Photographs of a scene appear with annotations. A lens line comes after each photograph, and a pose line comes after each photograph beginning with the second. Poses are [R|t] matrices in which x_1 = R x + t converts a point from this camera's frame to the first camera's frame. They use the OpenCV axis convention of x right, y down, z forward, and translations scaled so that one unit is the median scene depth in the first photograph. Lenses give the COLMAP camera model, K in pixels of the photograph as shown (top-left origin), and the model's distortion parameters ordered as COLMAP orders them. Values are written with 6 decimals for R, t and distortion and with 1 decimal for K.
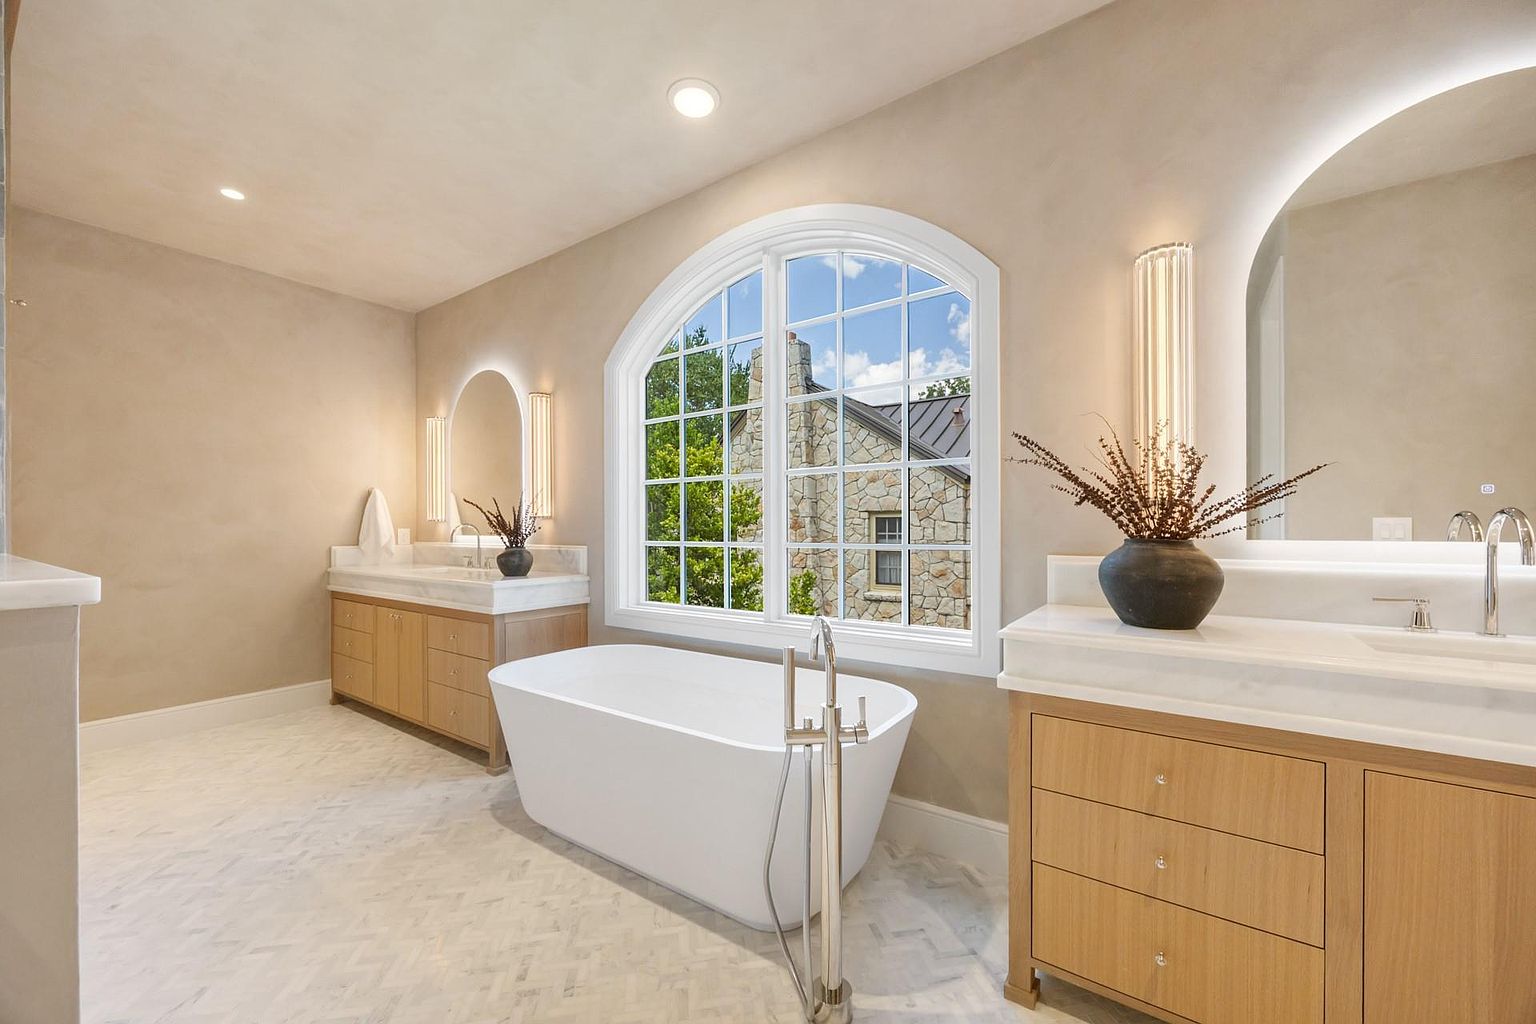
lens RADIAL K [[597.9, 0, 751.7], [0, 597.9, 529.0], [0, 0, 1]] dist [0.000589, -0.000027]
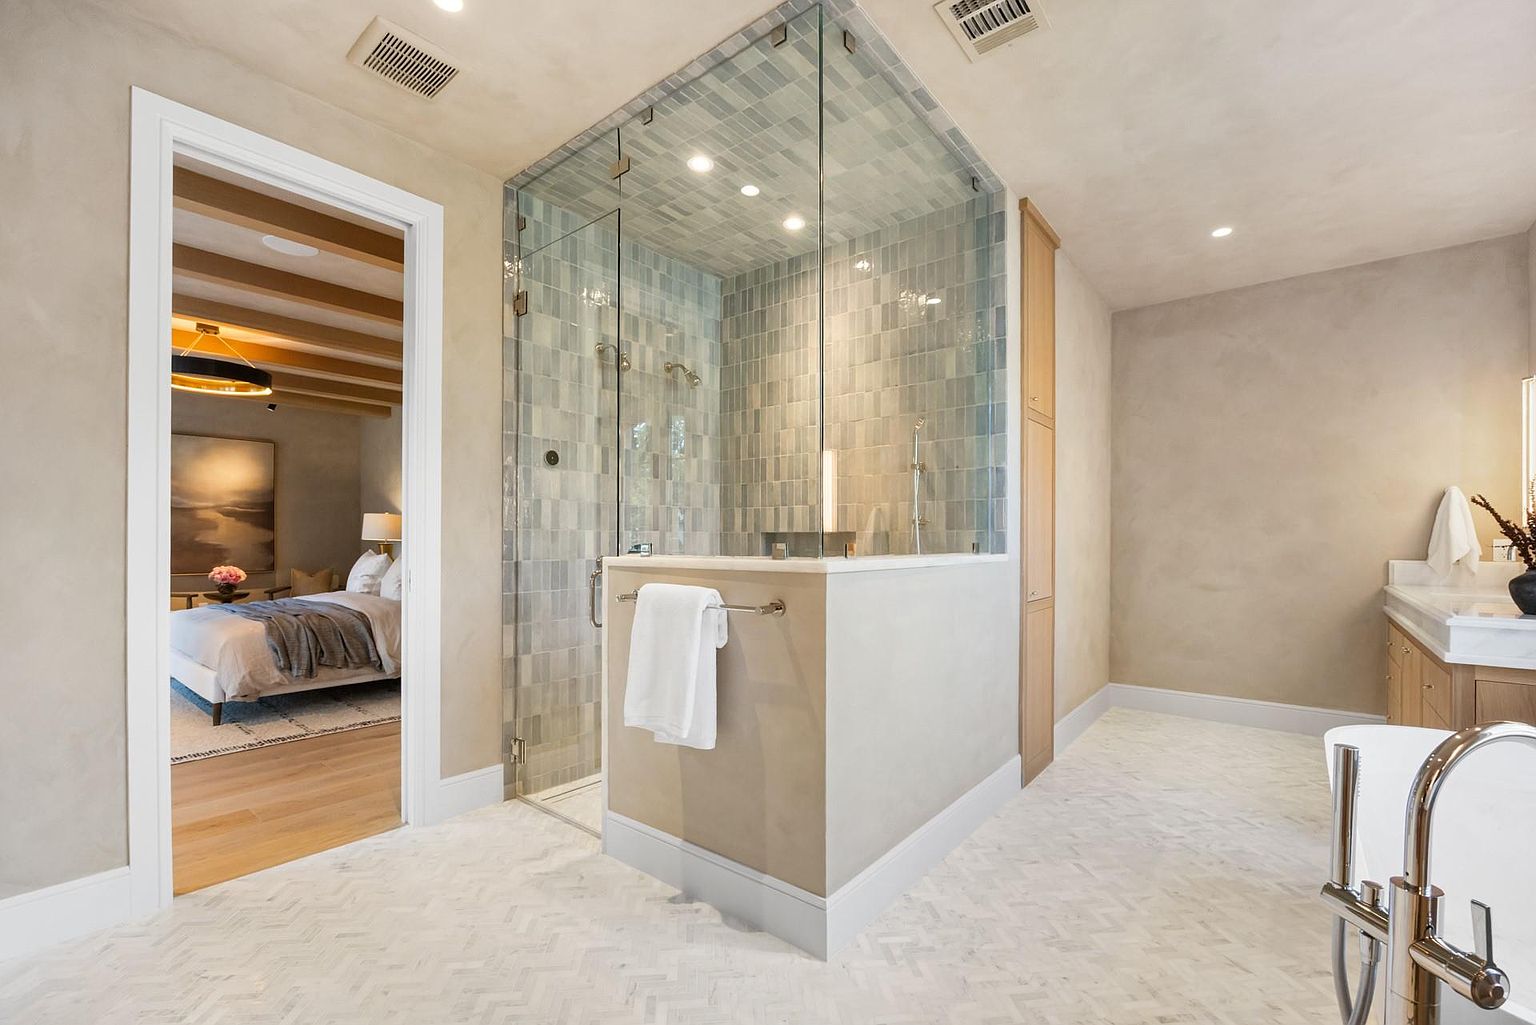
lens RADIAL K [[654.9, 0, 766.2], [0, 654.9, 540.6], [0, 0, 1]] dist [-0.016319, 0.001341]
pose [[-0.059770, 0.004368, -0.998203, 0.358596], [-0.002723, 0.999986, 0.004539, -0.000746], [0.998208, 0.002989, -0.059757, 0.240239]]
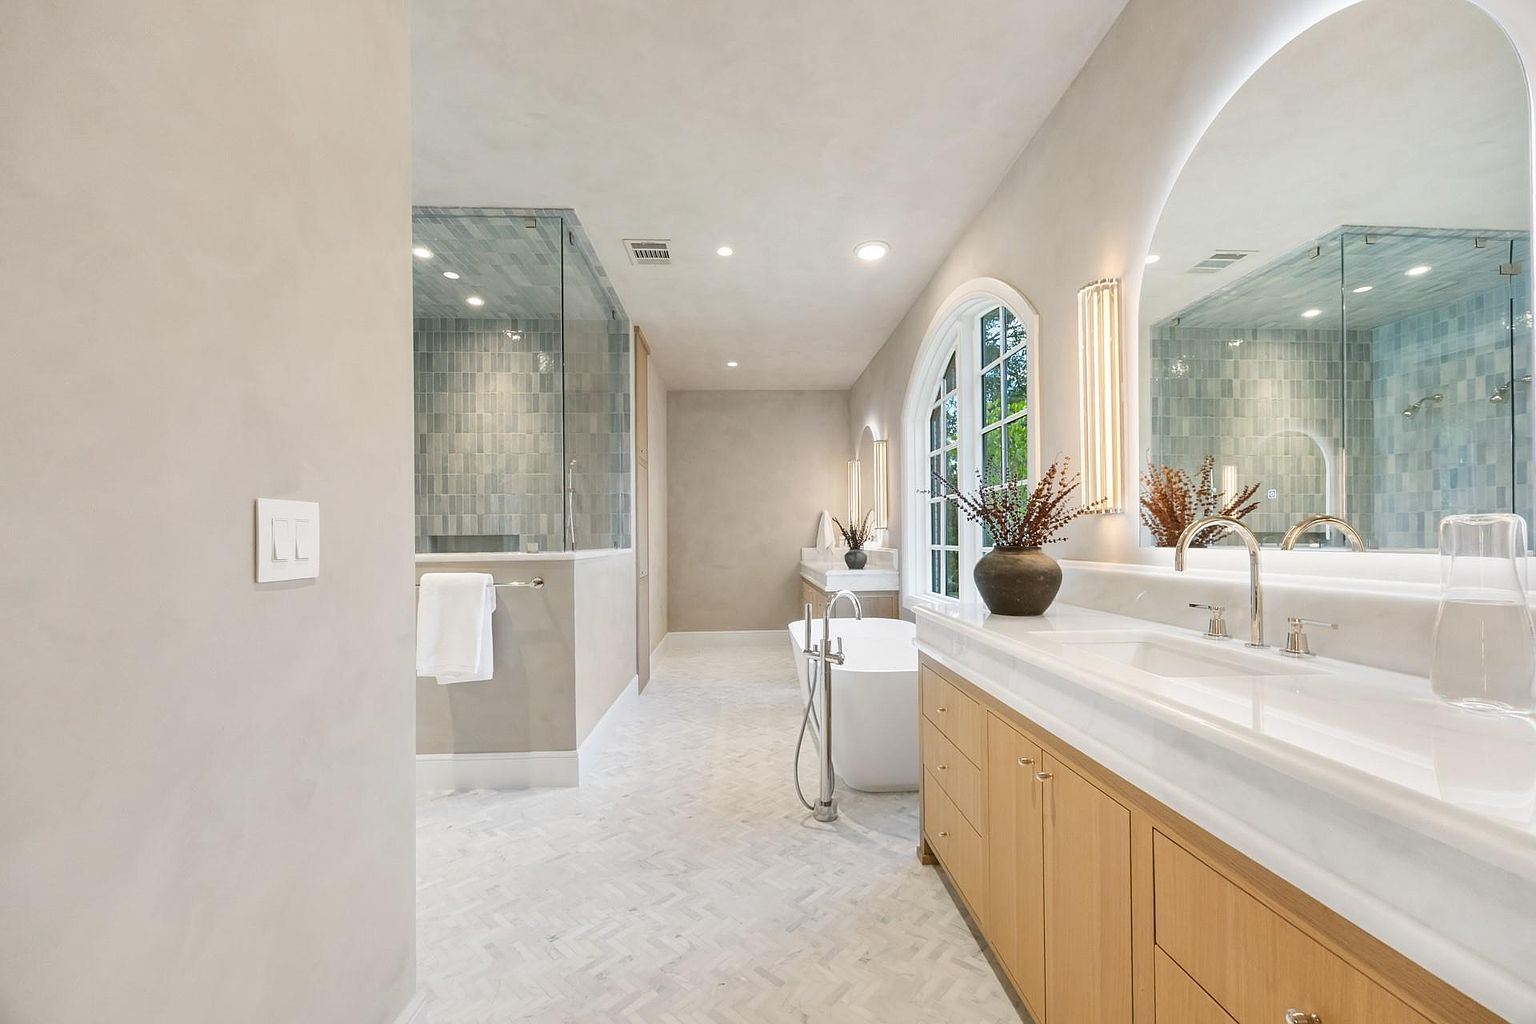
lens RADIAL K [[597.9, 0, 753.0], [0, 597.9, 536.7], [0, 0, 1]] dist [0.000589, -0.000027]
pose [[0.600165, -0.005047, -0.799860, 0.702877], [0.007406, 0.999972, -0.000753, -0.001845], [0.799842, -0.005472, 0.600186, -0.105223]]
